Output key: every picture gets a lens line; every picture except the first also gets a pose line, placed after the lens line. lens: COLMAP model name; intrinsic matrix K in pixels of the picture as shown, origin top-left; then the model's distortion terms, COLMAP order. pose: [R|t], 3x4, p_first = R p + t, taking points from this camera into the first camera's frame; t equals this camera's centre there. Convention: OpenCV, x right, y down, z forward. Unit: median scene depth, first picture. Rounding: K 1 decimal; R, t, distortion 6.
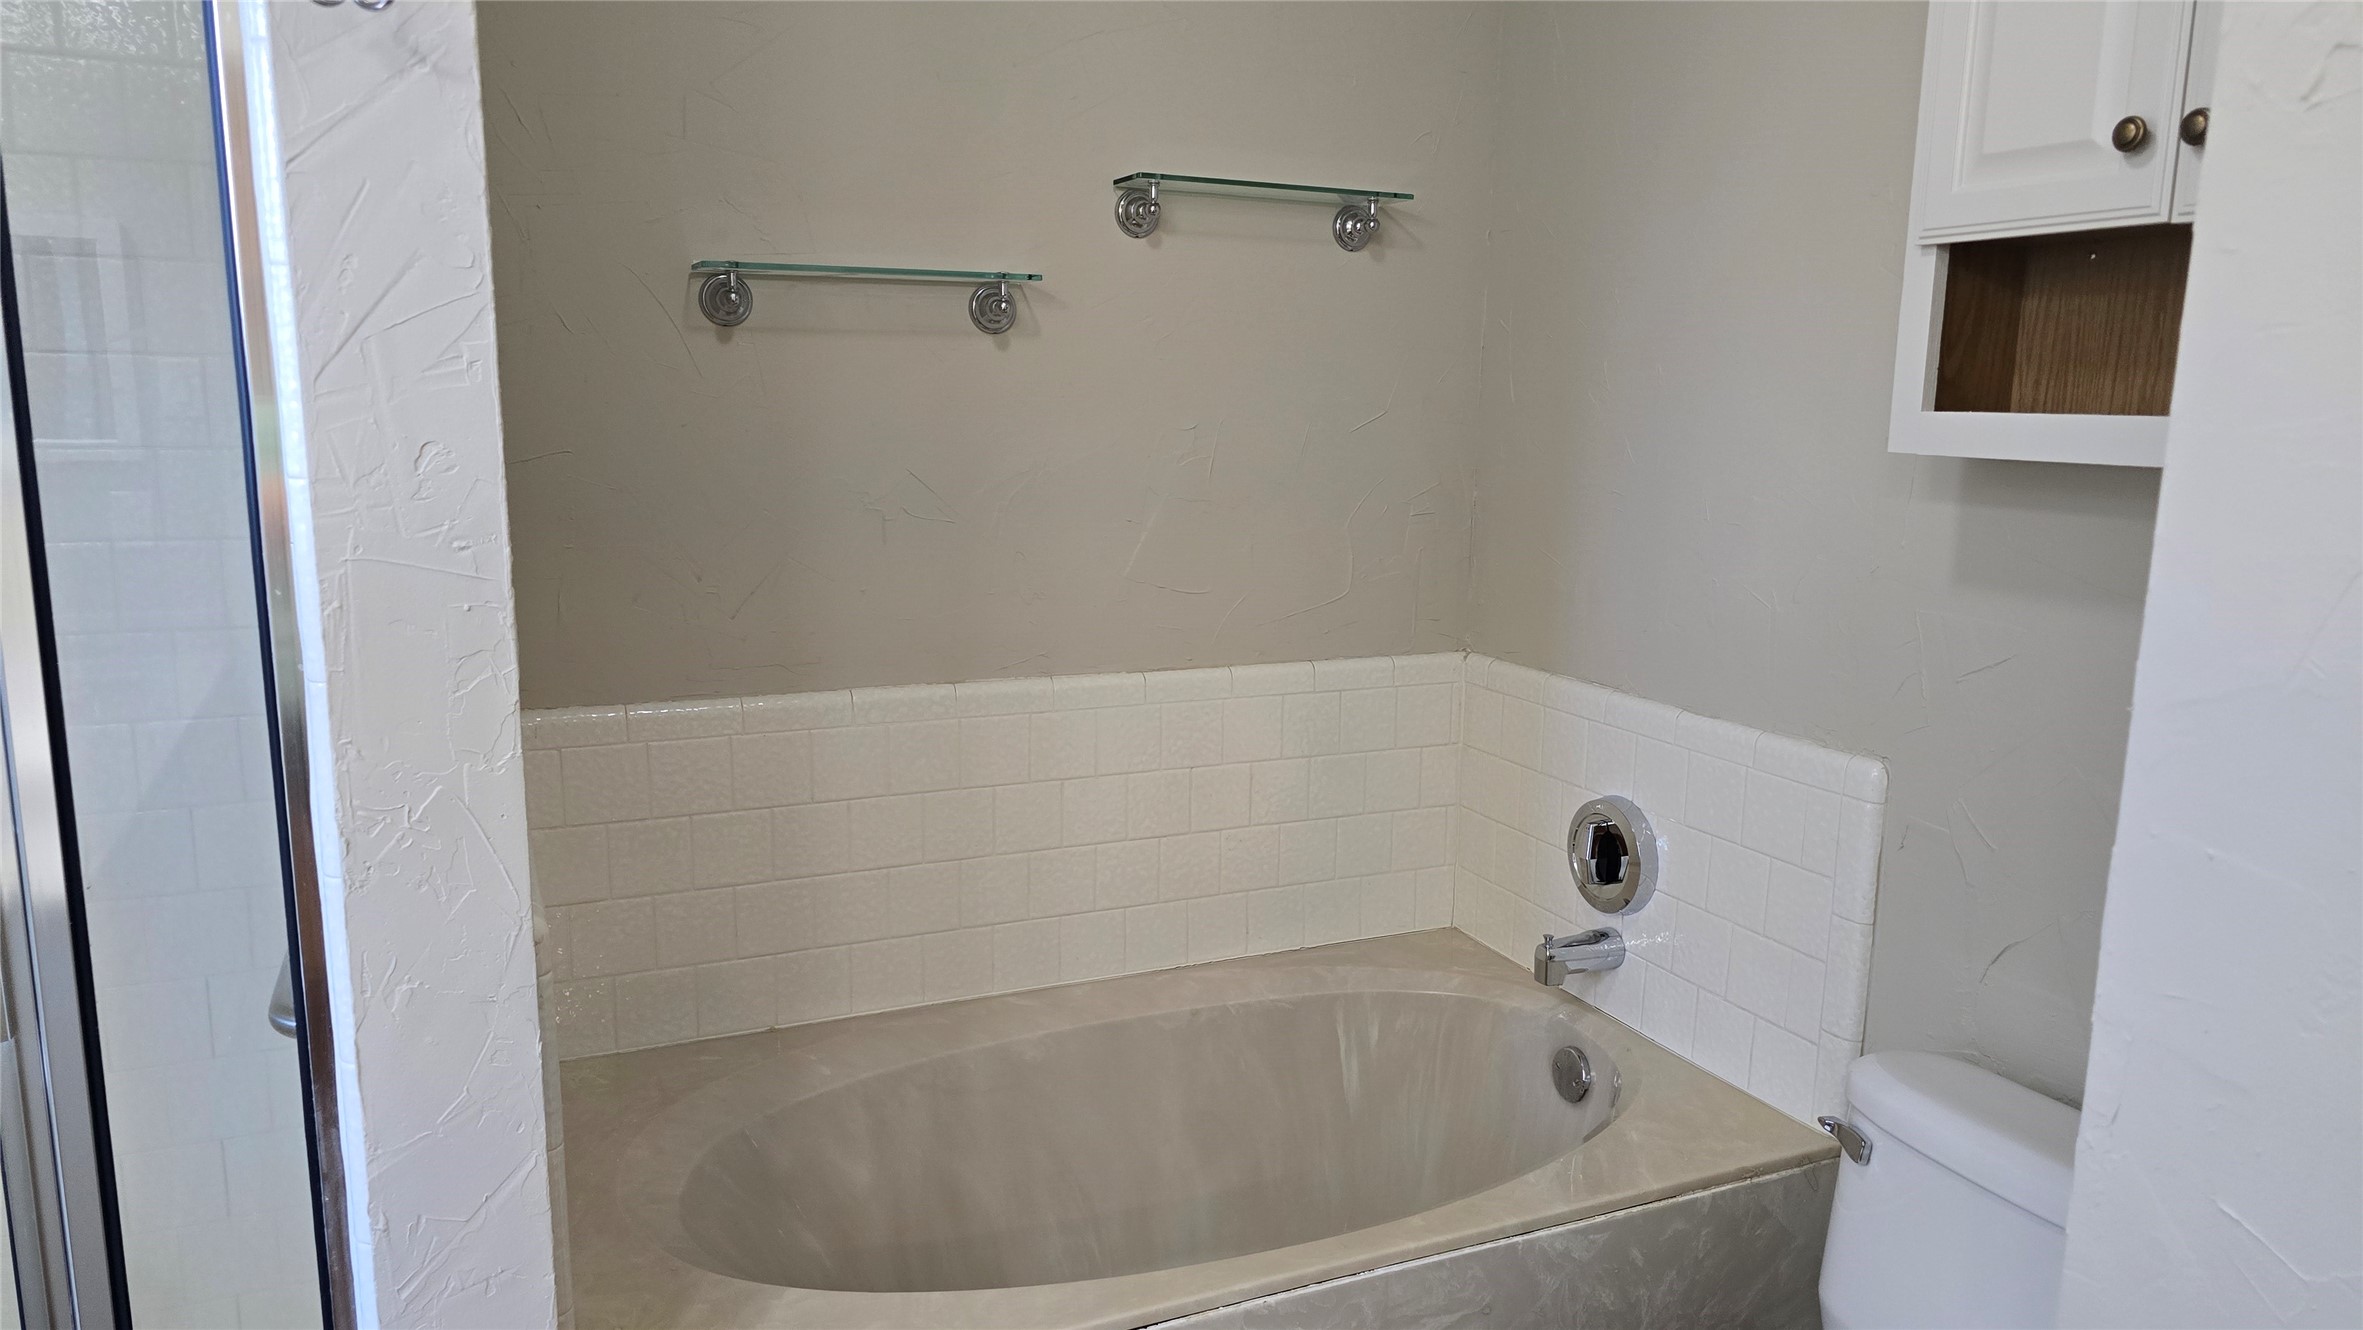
lens RADIAL K [[1579.1, 0, 1197.3], [0, 1579.1, 667.7], [0, 0, 1]] dist [0.074948, -0.071911]
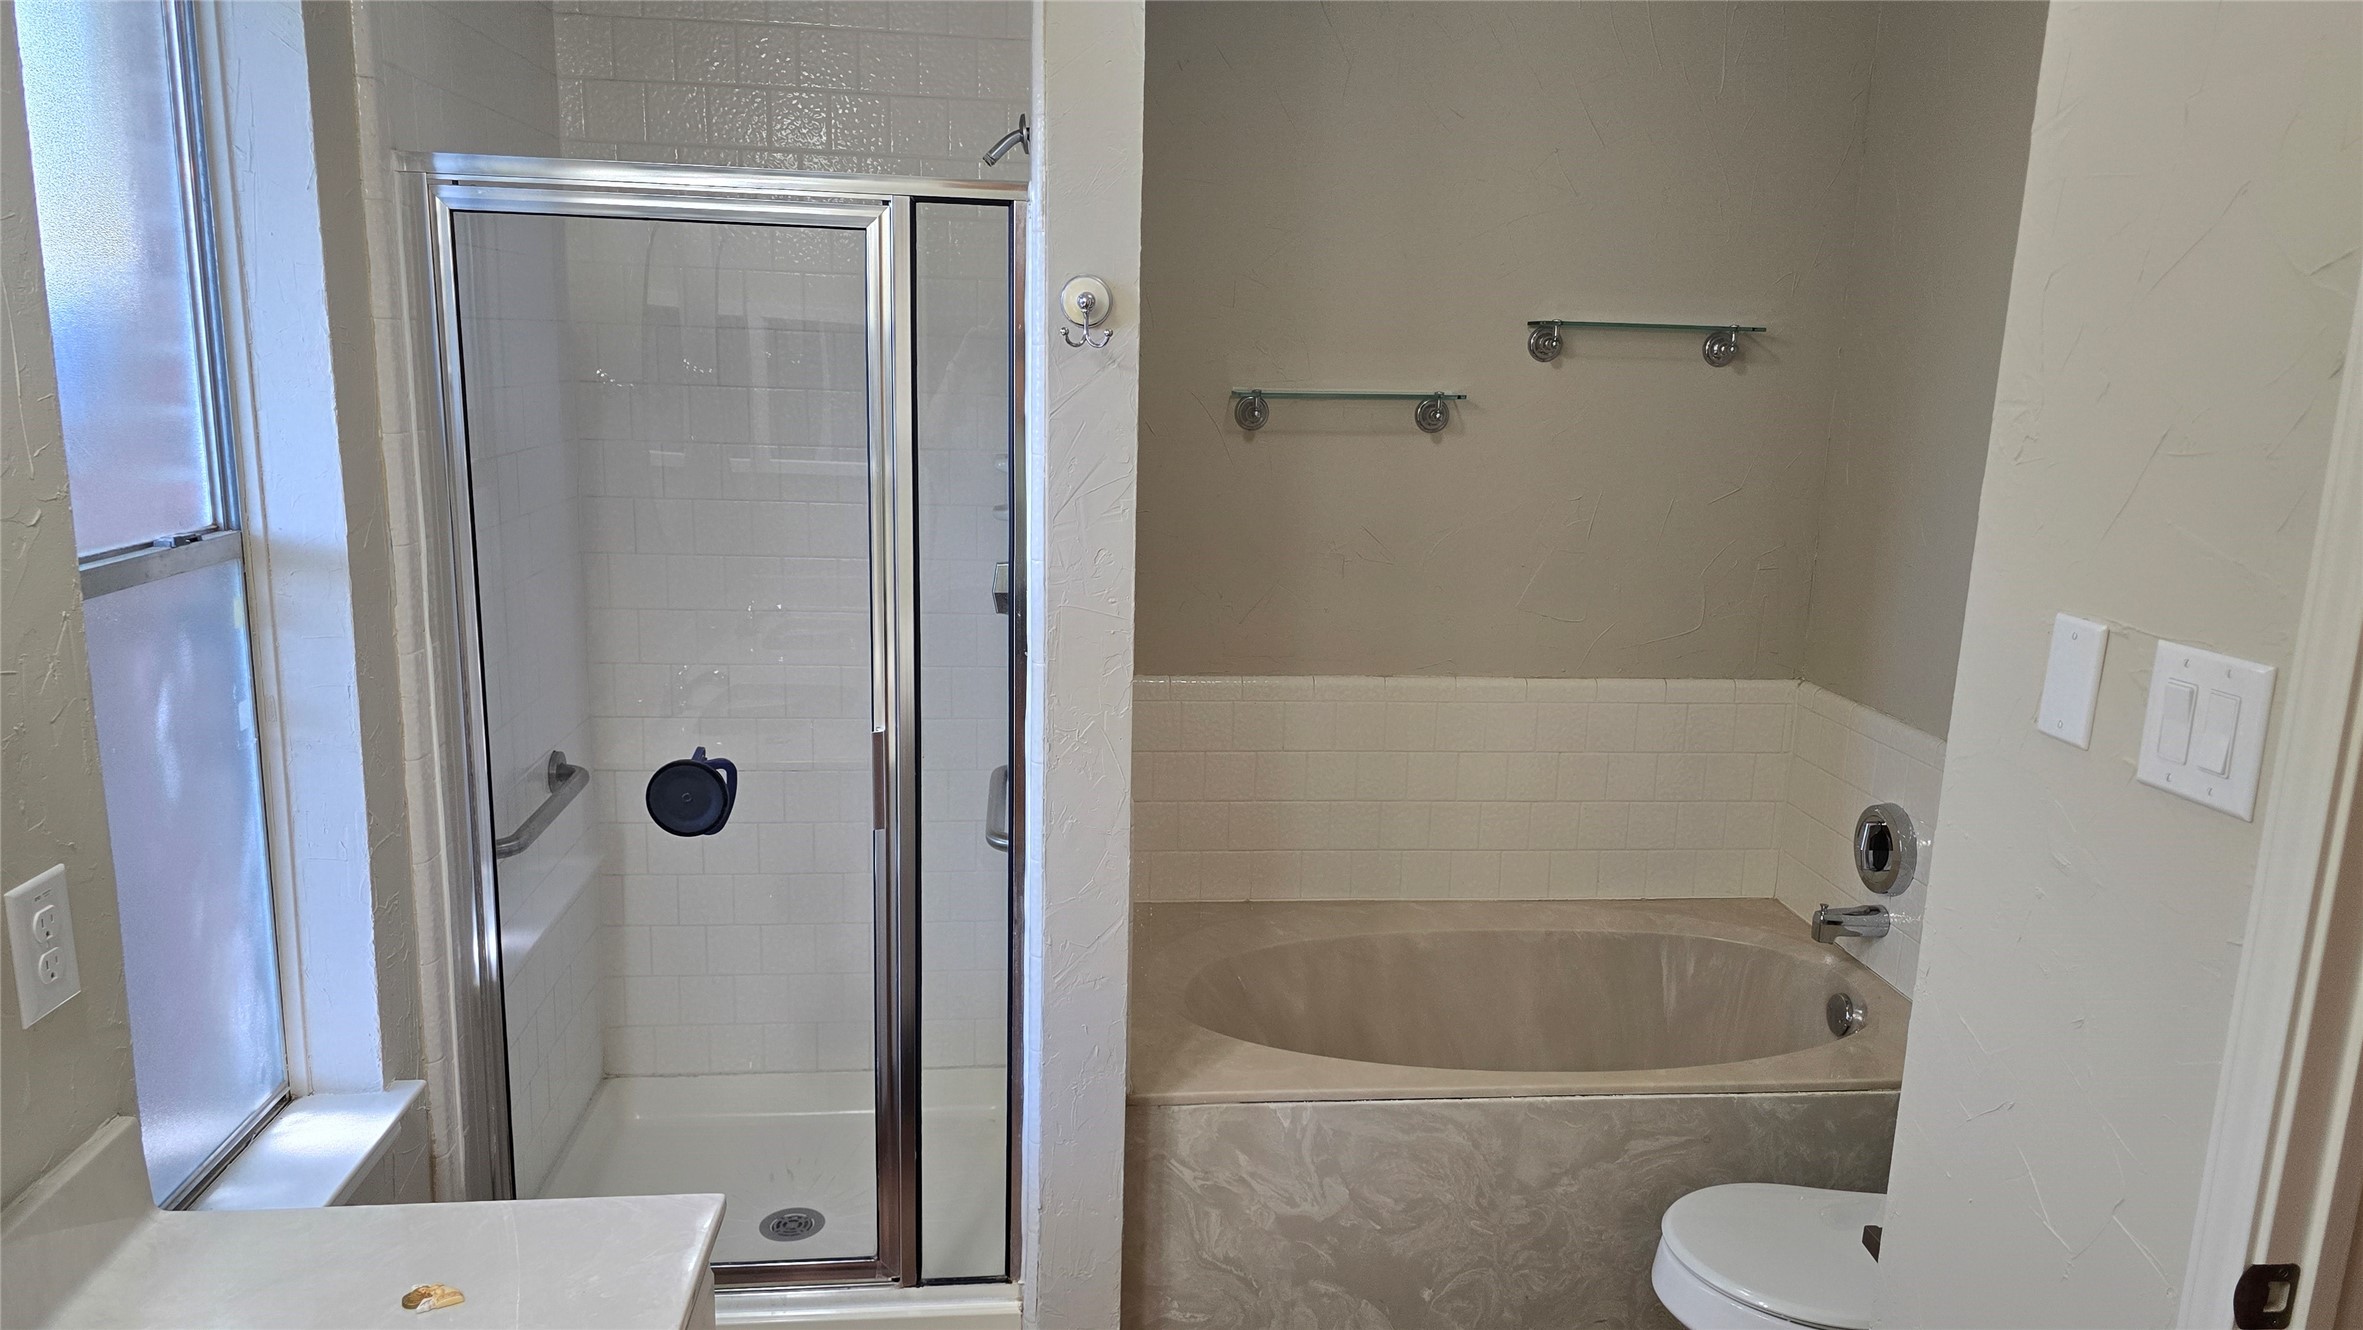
lens RADIAL K [[1579.1, 0, 1187.2], [0, 1579.1, 670.2], [0, 0, 1]] dist [0.074948, -0.071911]
pose [[0.947899, 0.074428, -0.309754, 0.115459], [-0.067980, 0.997187, 0.031574, -0.028460], [0.311233, -0.008872, 0.950292, -0.399793]]
